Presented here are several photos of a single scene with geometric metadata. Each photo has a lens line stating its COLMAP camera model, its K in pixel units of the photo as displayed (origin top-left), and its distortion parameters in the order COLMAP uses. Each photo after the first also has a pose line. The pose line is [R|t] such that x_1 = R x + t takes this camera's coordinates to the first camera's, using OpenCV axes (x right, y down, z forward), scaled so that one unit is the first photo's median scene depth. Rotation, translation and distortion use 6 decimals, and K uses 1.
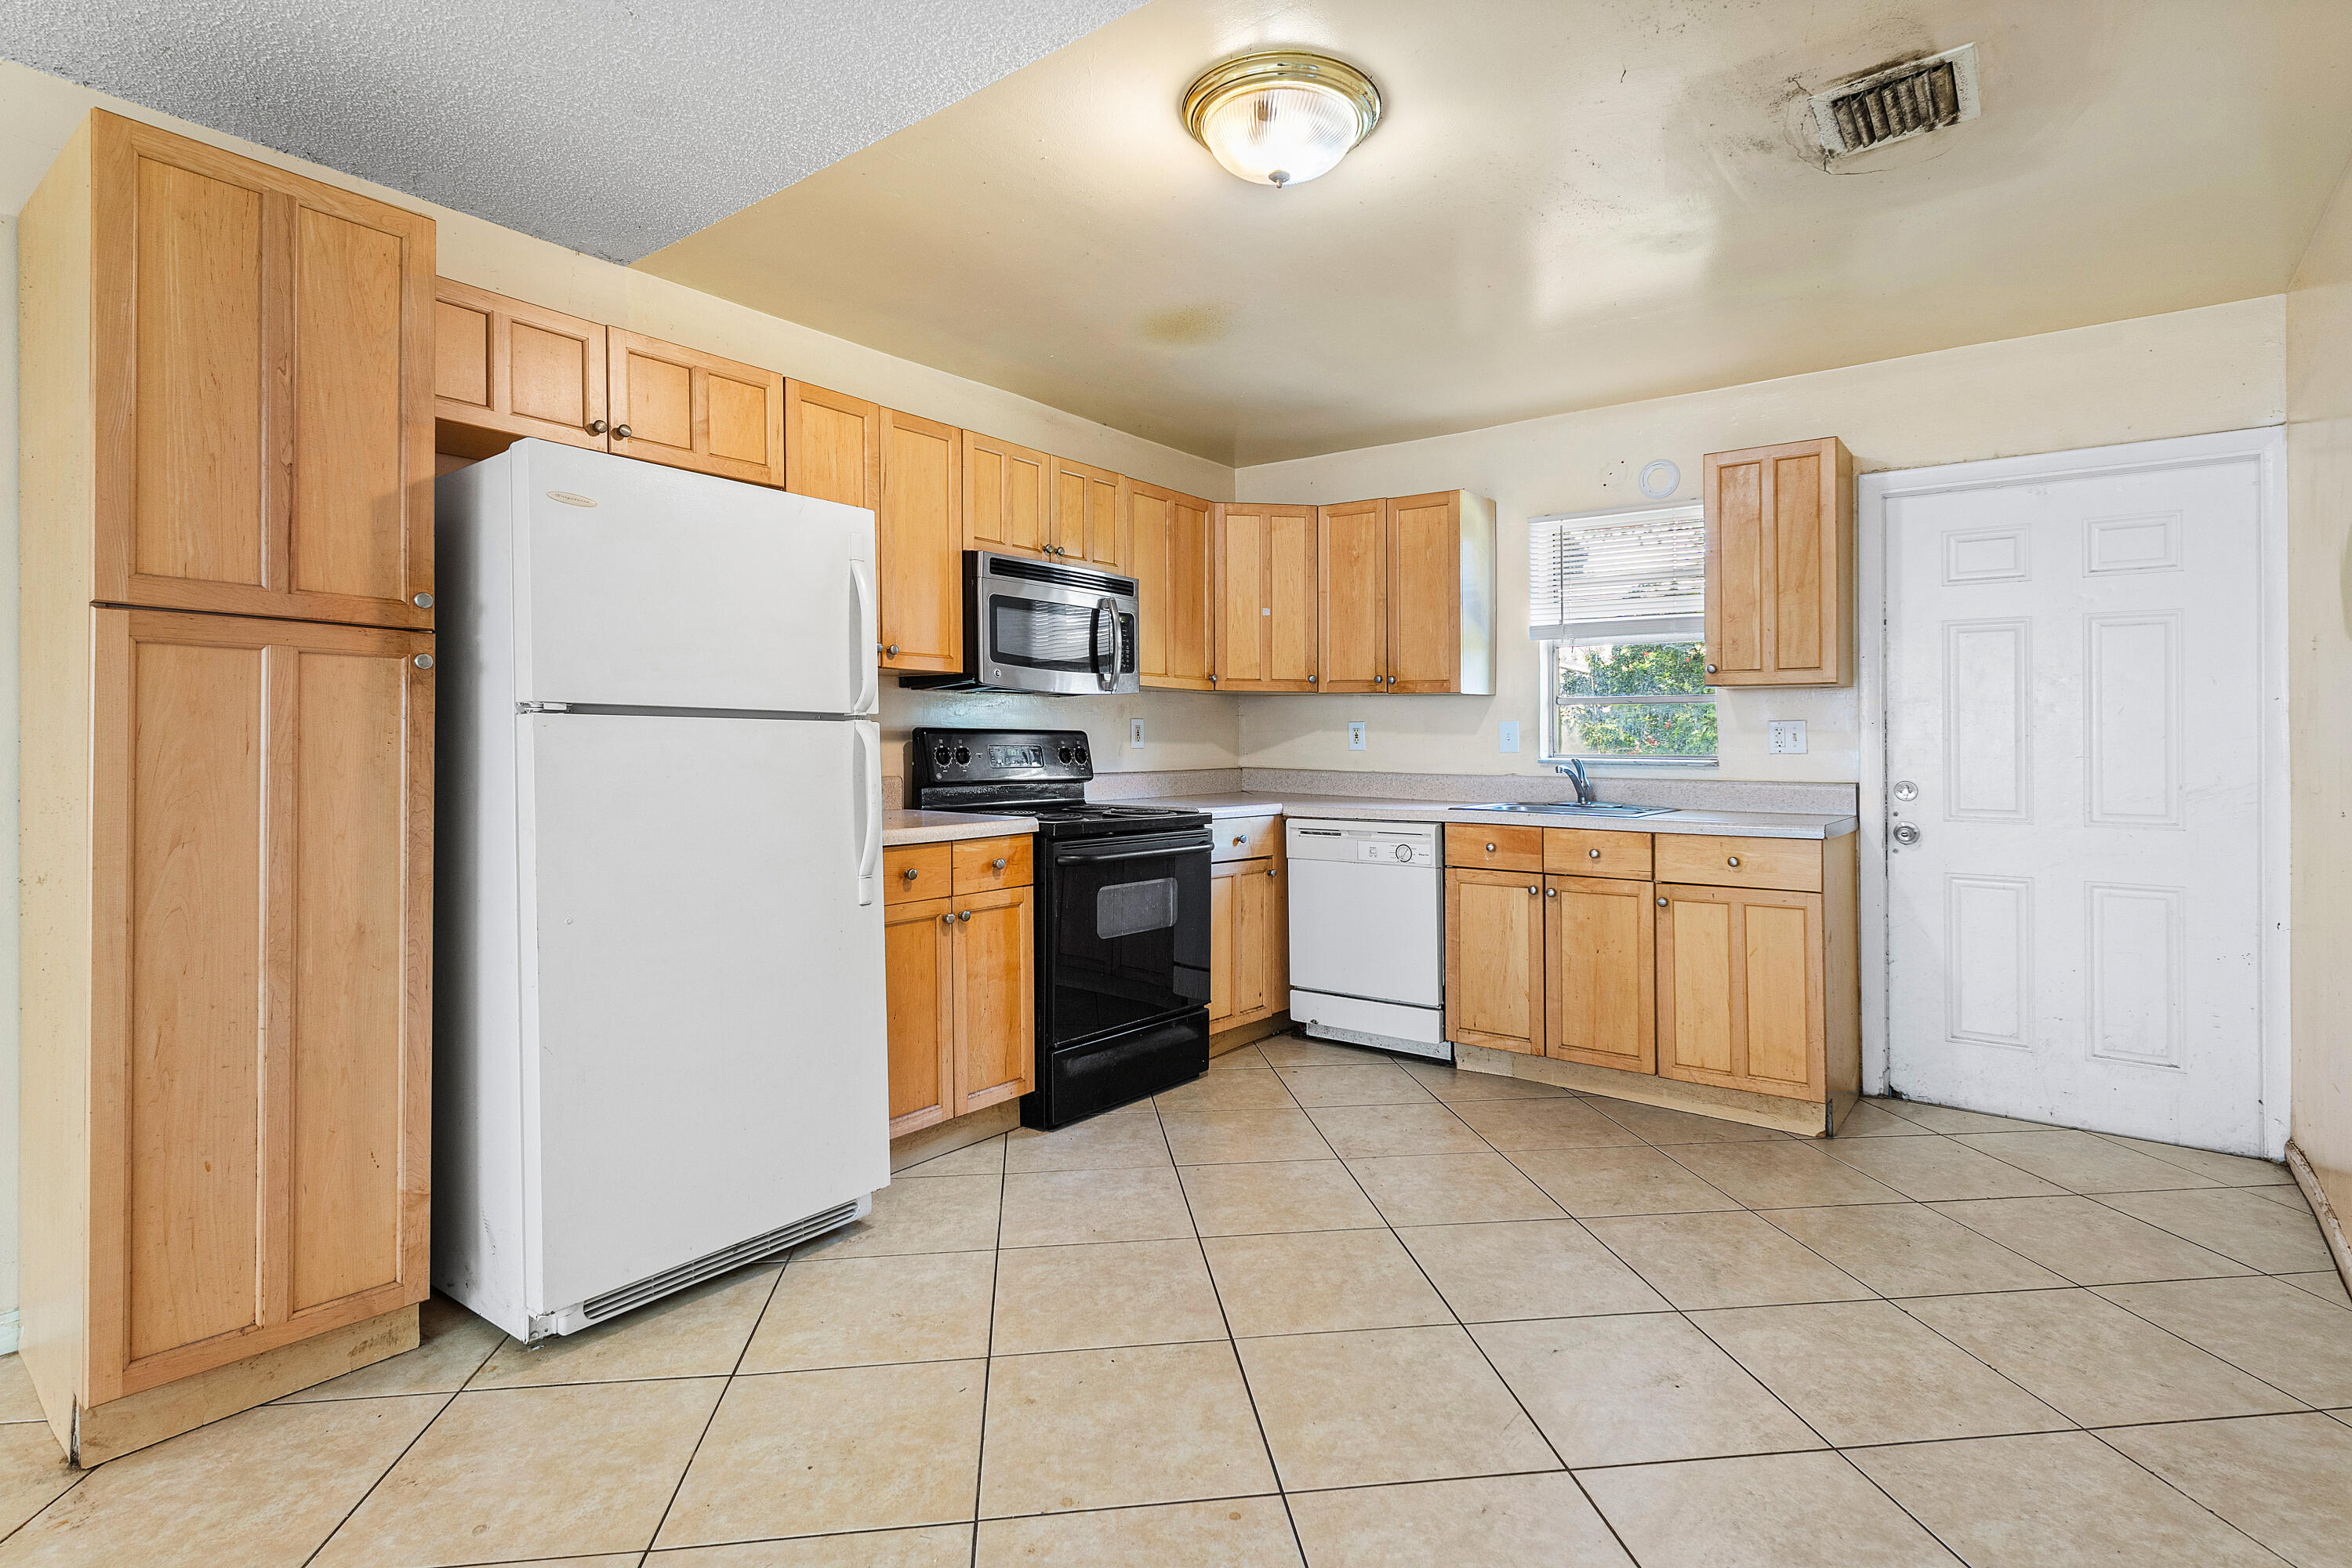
lens RADIAL K [[1145.5, 0, 1175.8], [0, 1145.5, 743.8], [0, 0, 1]] dist [-0.000296, -0.000139]
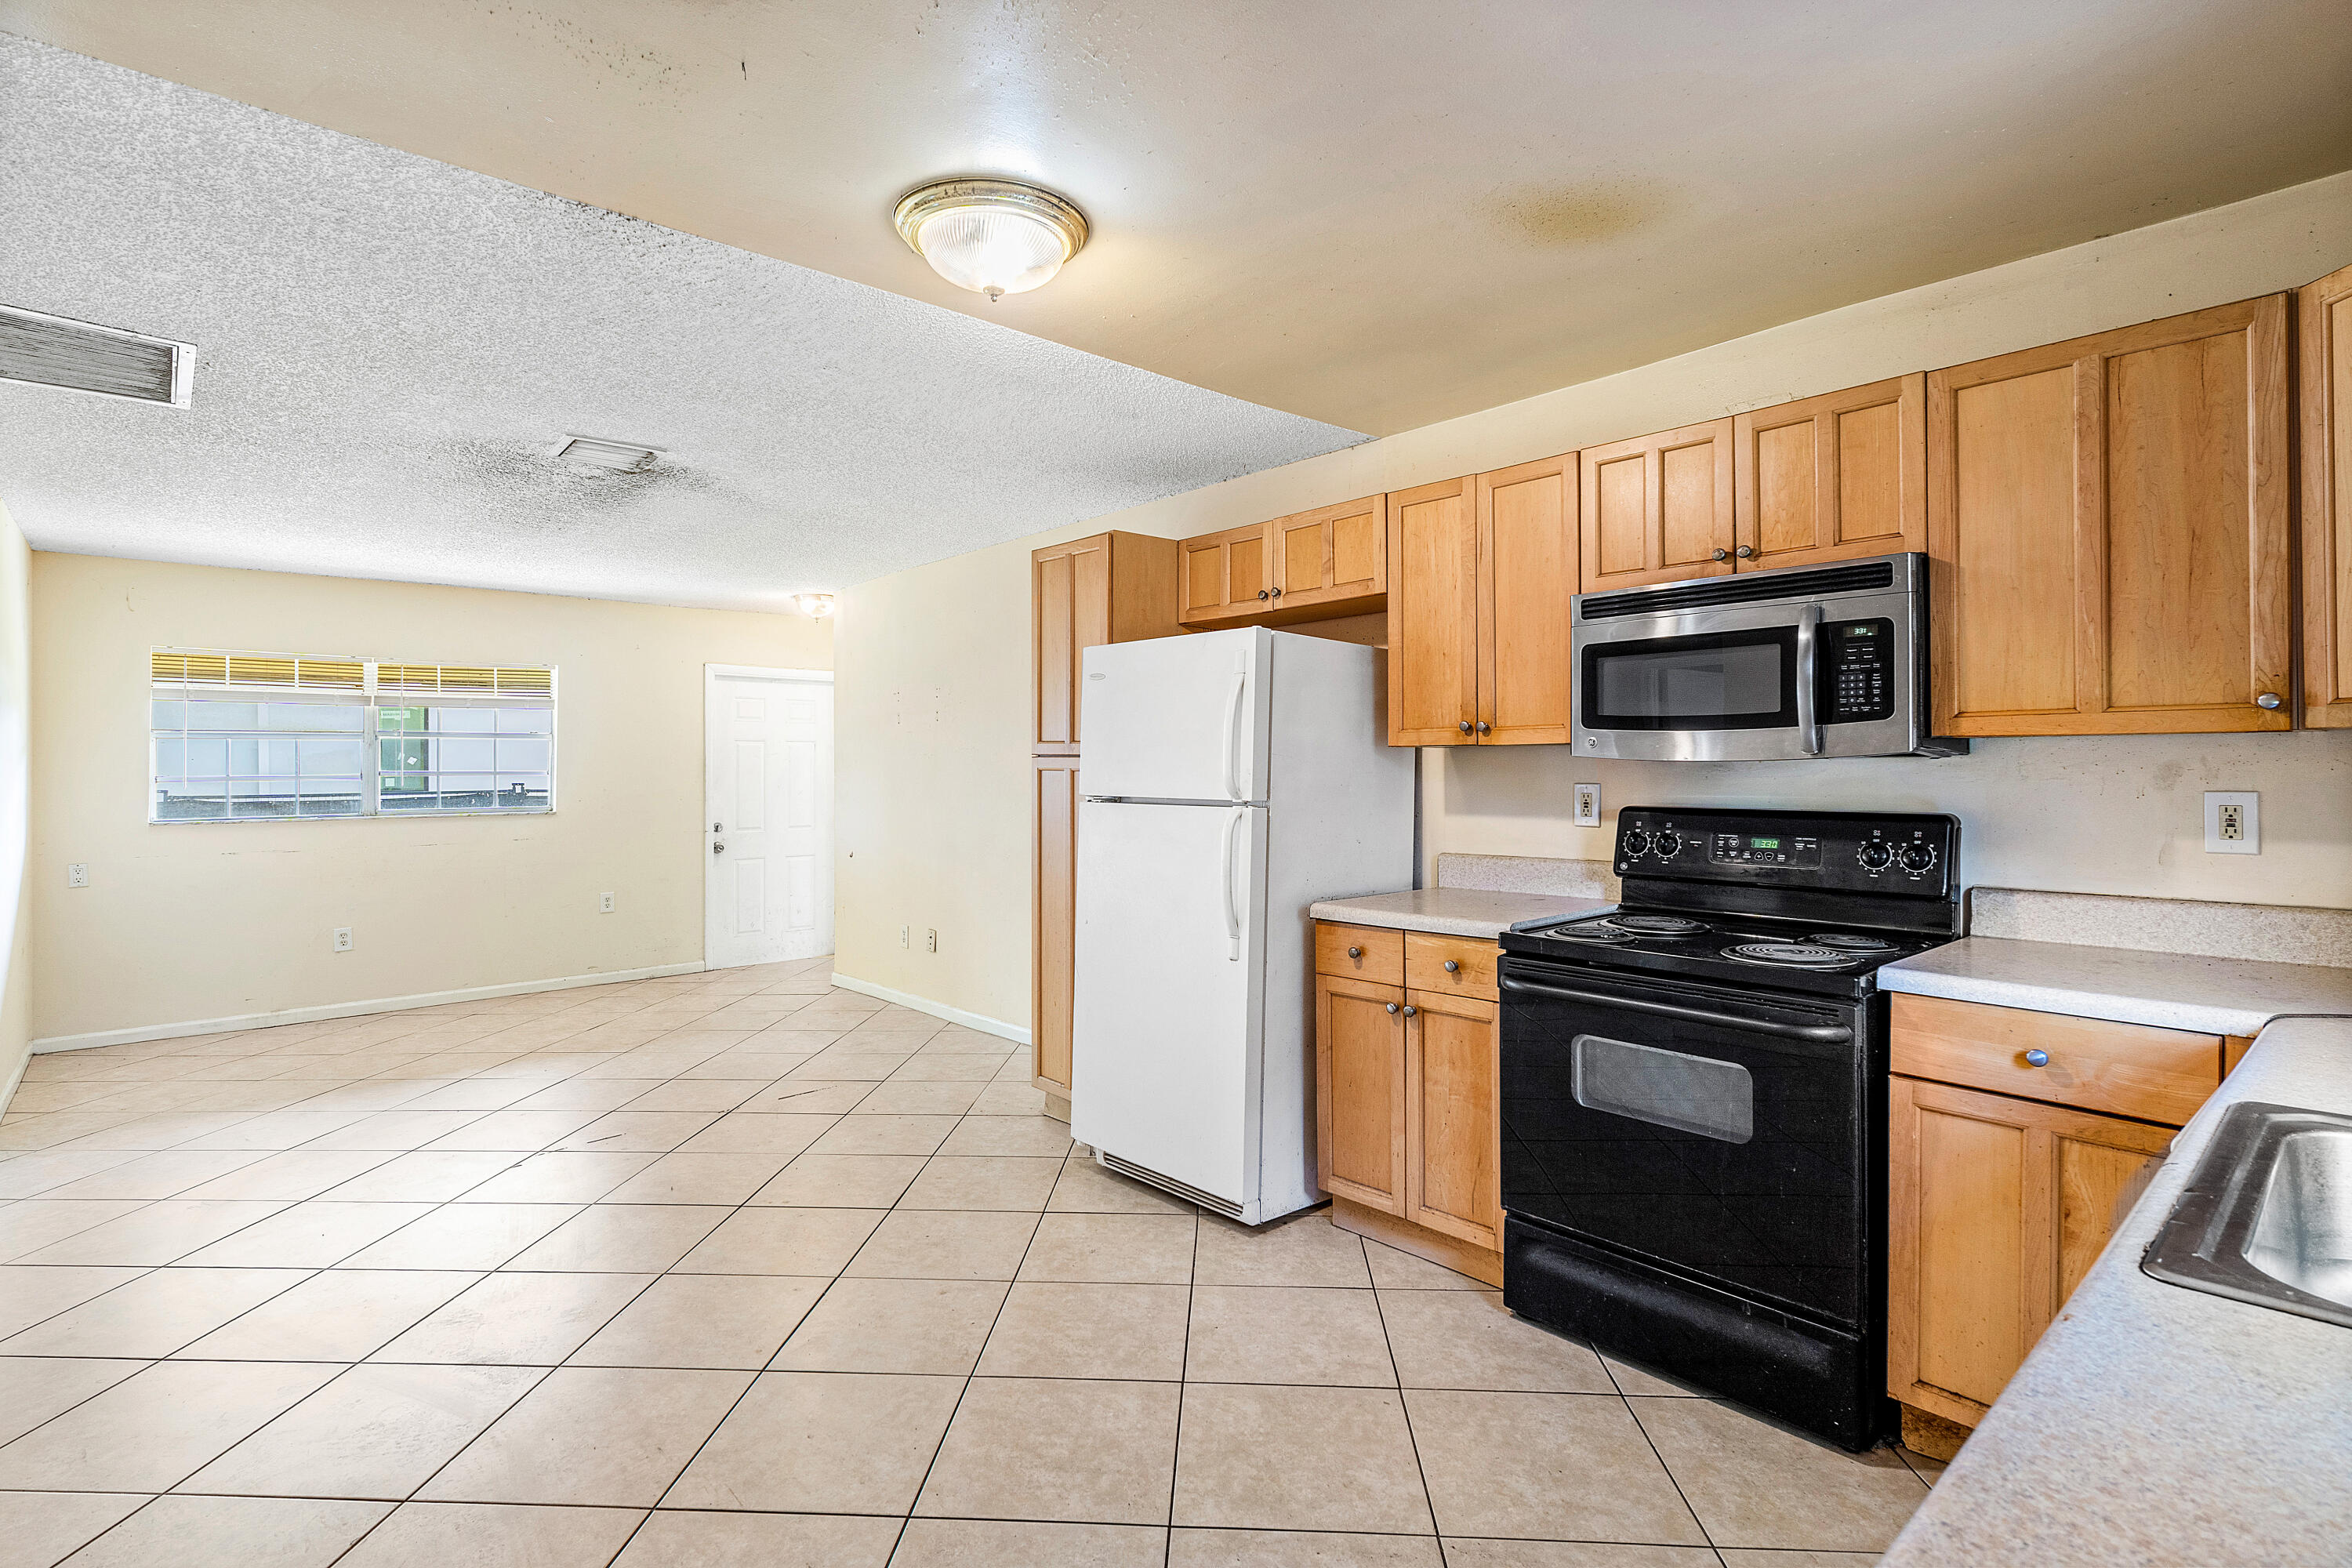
lens RADIAL K [[1124.8, 0, 1173.8], [0, 1124.8, 769.9], [0, 0, 1]] dist [0.000634, -0.000011]
pose [[-0.180935, -0.004754, -0.983484, 0.724793], [0.003868, 0.999977, -0.005546, -0.042324], [0.983487, -0.004808, -0.180912, 0.925256]]
